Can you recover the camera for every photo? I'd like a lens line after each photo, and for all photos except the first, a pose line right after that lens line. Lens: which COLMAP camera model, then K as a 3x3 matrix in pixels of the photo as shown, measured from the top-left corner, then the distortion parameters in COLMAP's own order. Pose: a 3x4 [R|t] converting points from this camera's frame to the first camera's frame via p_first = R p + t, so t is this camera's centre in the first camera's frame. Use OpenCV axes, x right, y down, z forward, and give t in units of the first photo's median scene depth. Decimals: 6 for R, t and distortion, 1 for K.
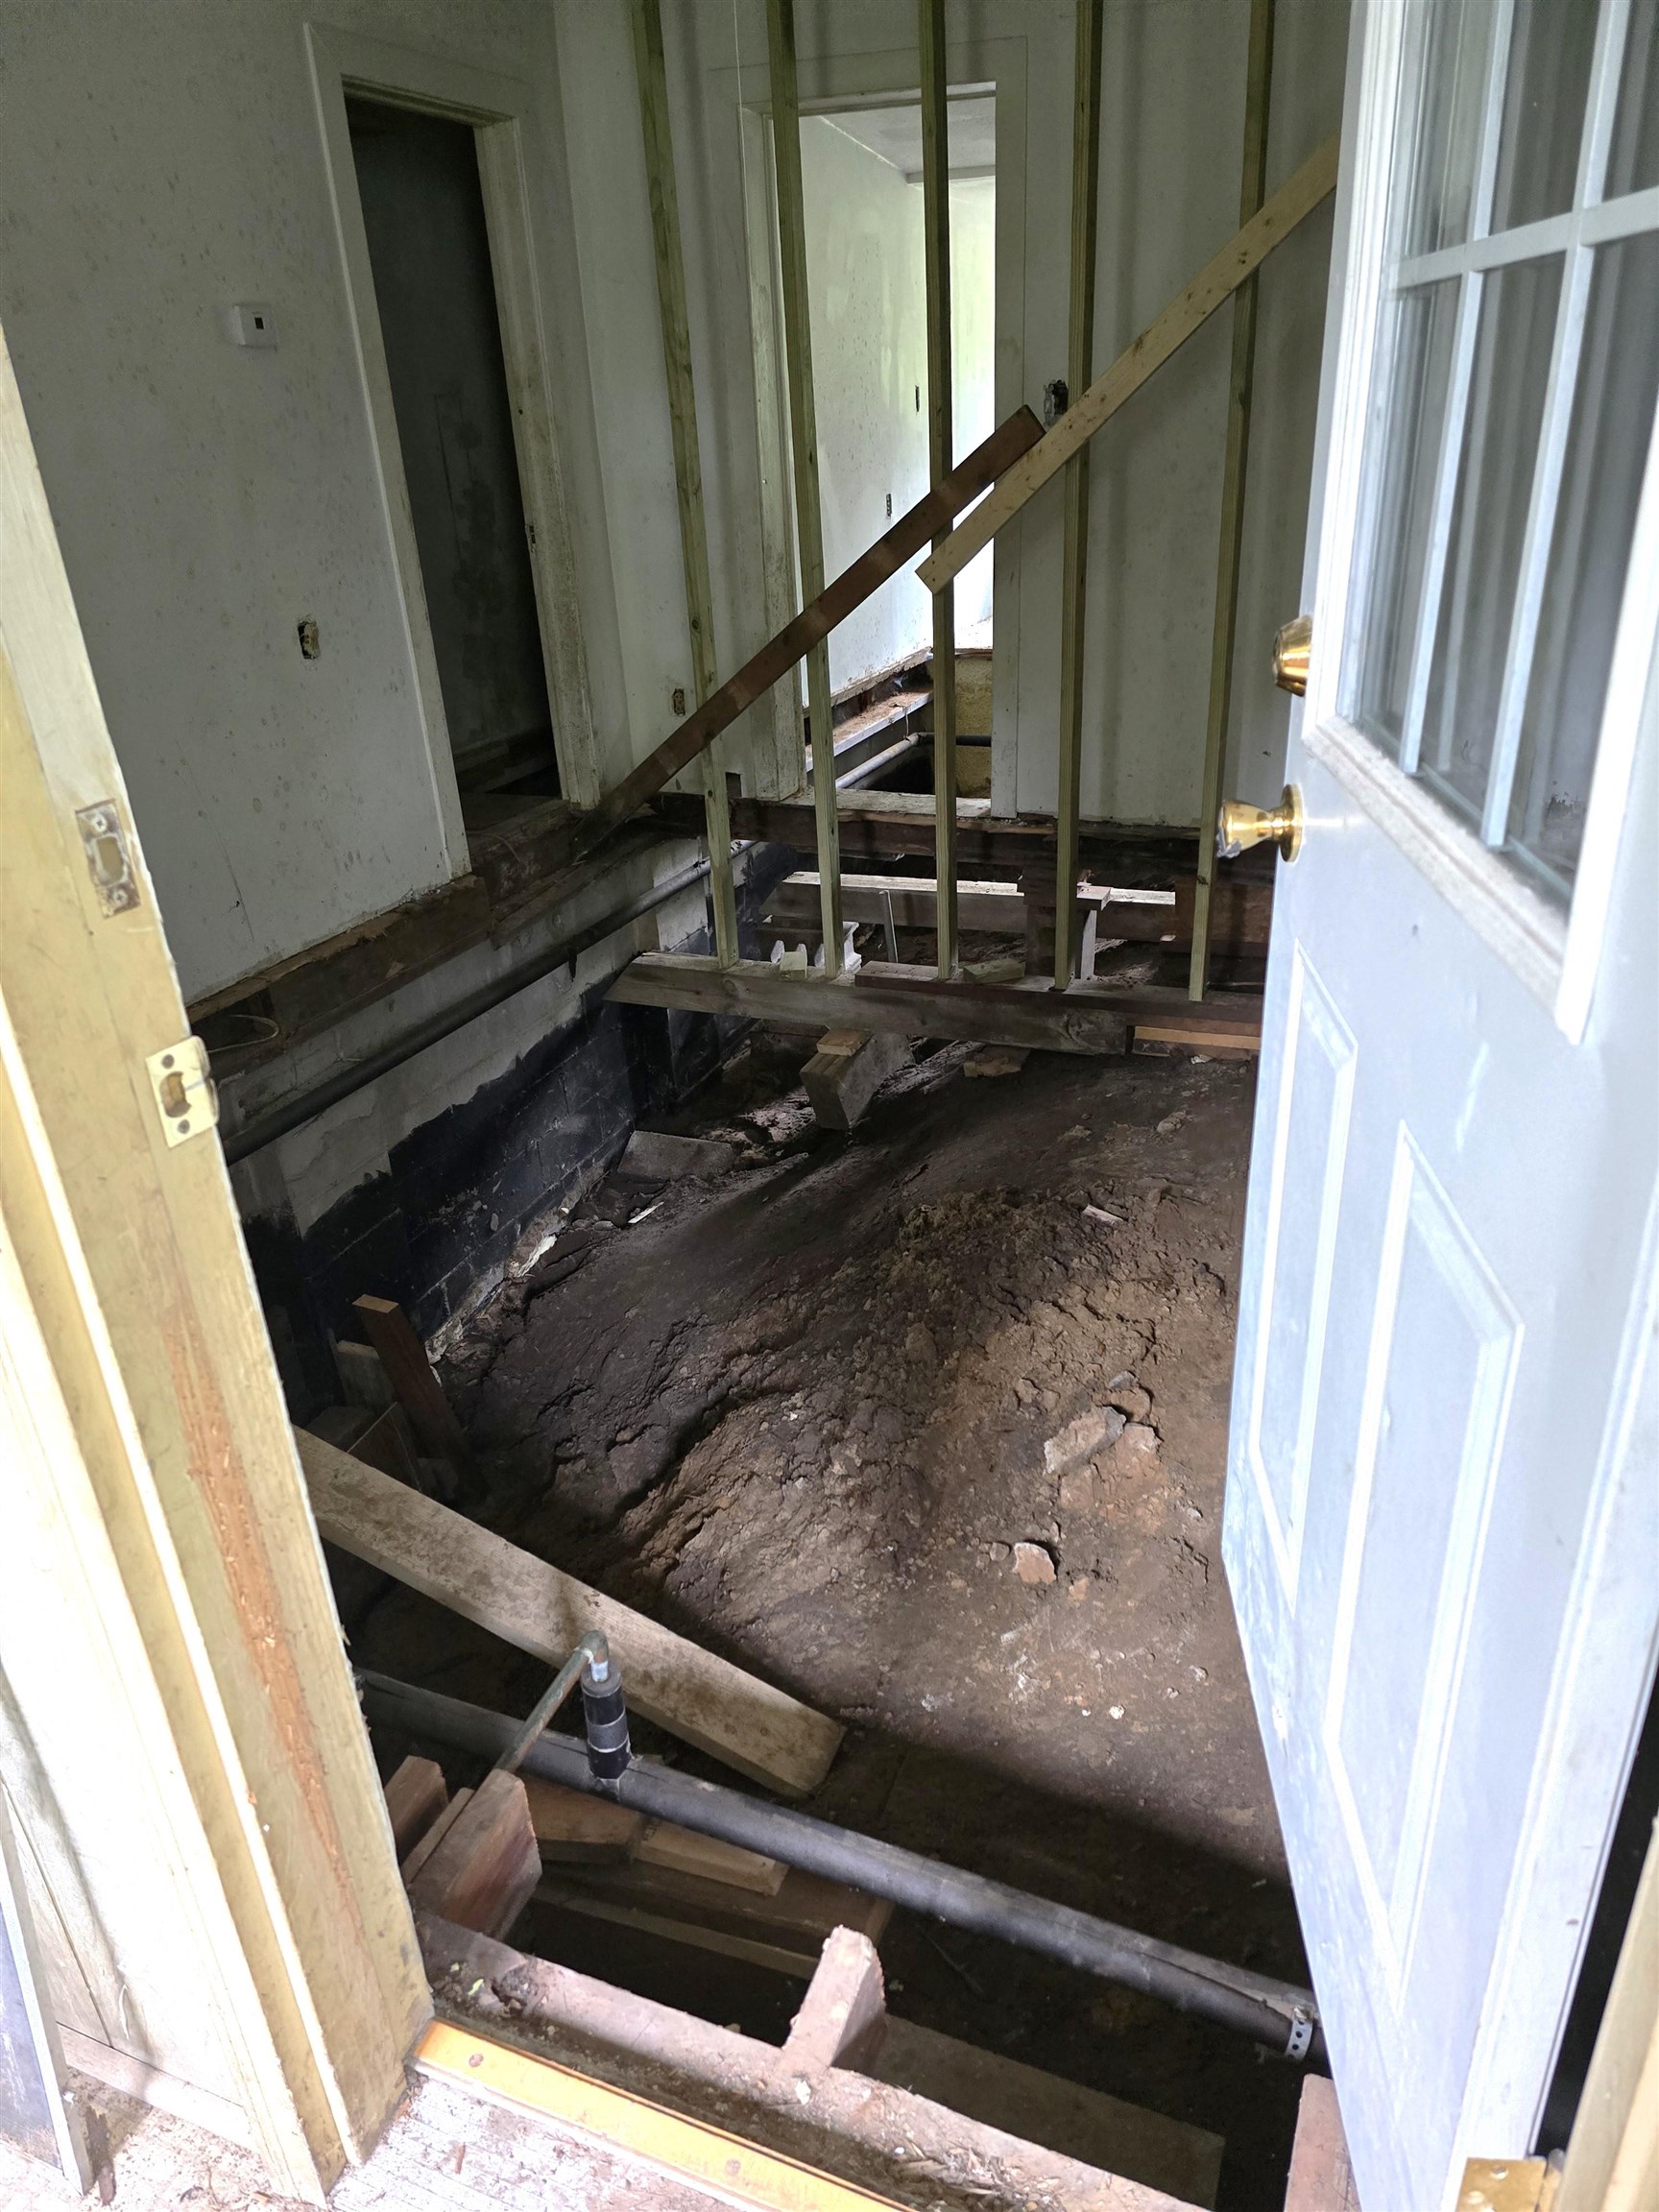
lens RADIAL K [[1463.4, 0, 829.5], [0, 1463.4, 1106.0], [0, 0, 1]] dist [0.005632, 0.067464]
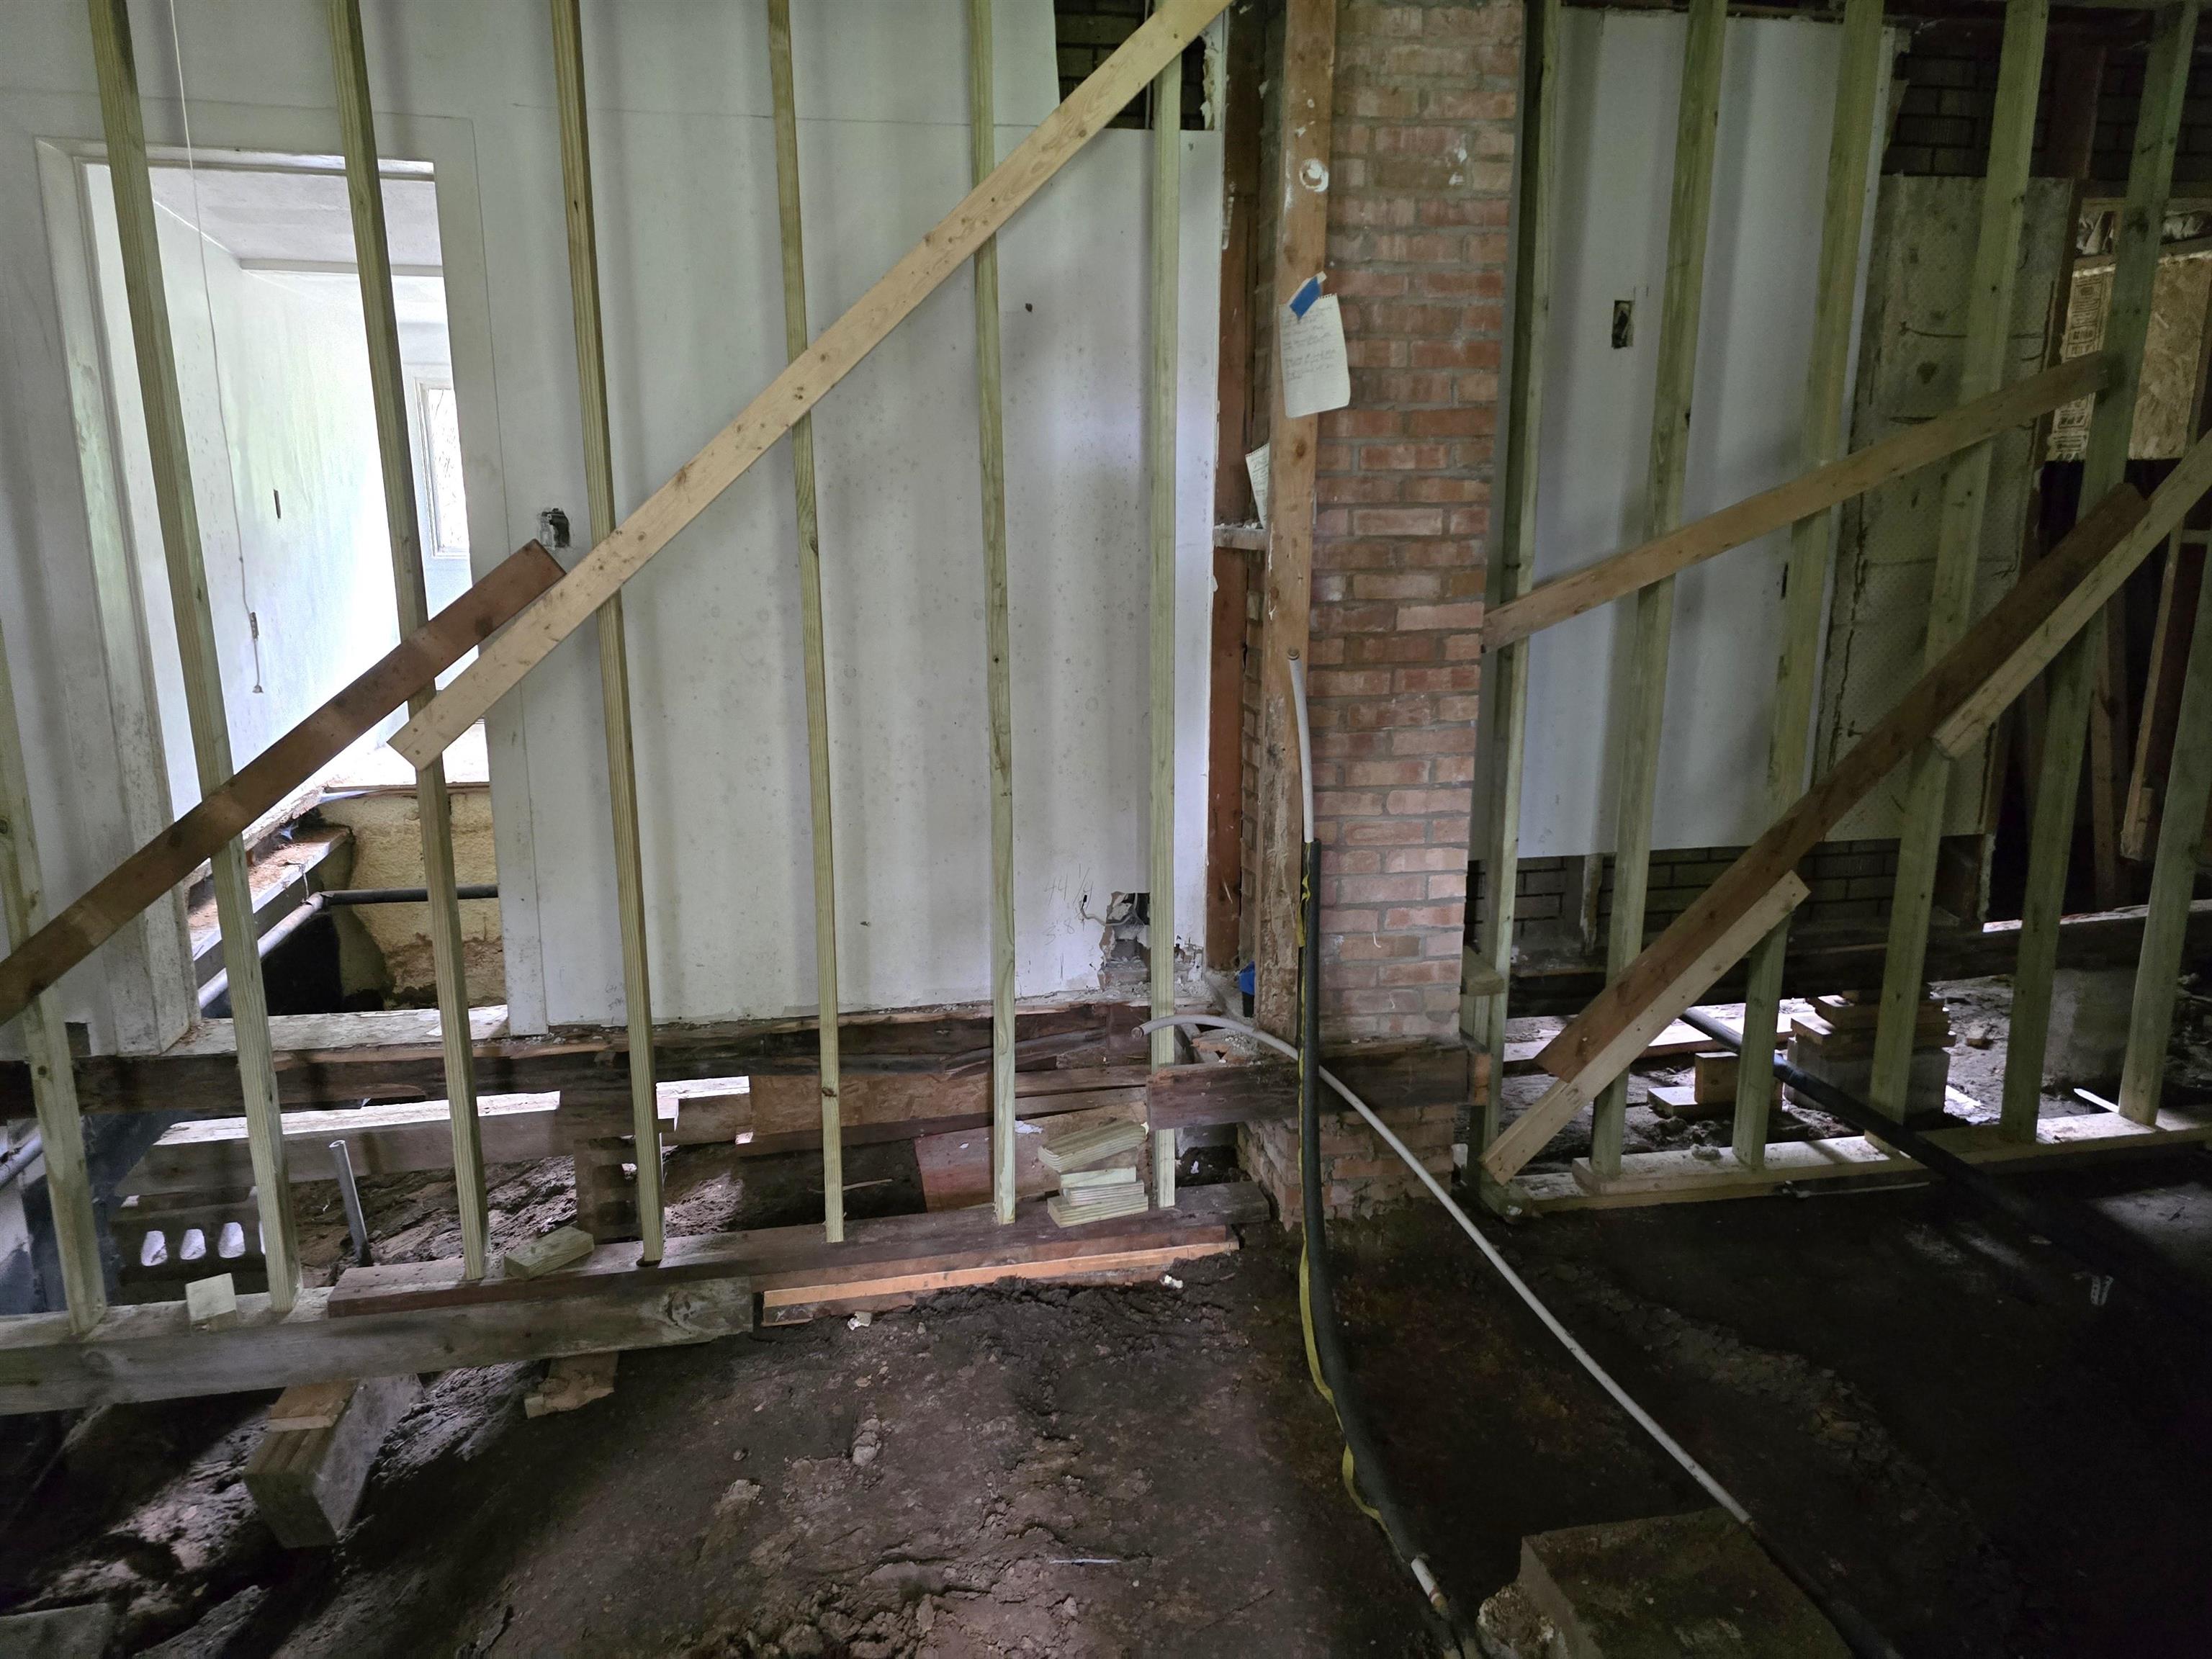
lens RADIAL K [[1480.4, 0, 1076.9], [0, 1480.4, 829.0], [0, 0, 1]] dist [0.102739, -0.076193]
pose [[0.843083, -0.076684, 0.532288, -0.047639], [0.199669, 0.963667, -0.177423, -0.107267], [-0.499343, 0.255863, 0.827762, 0.194651]]
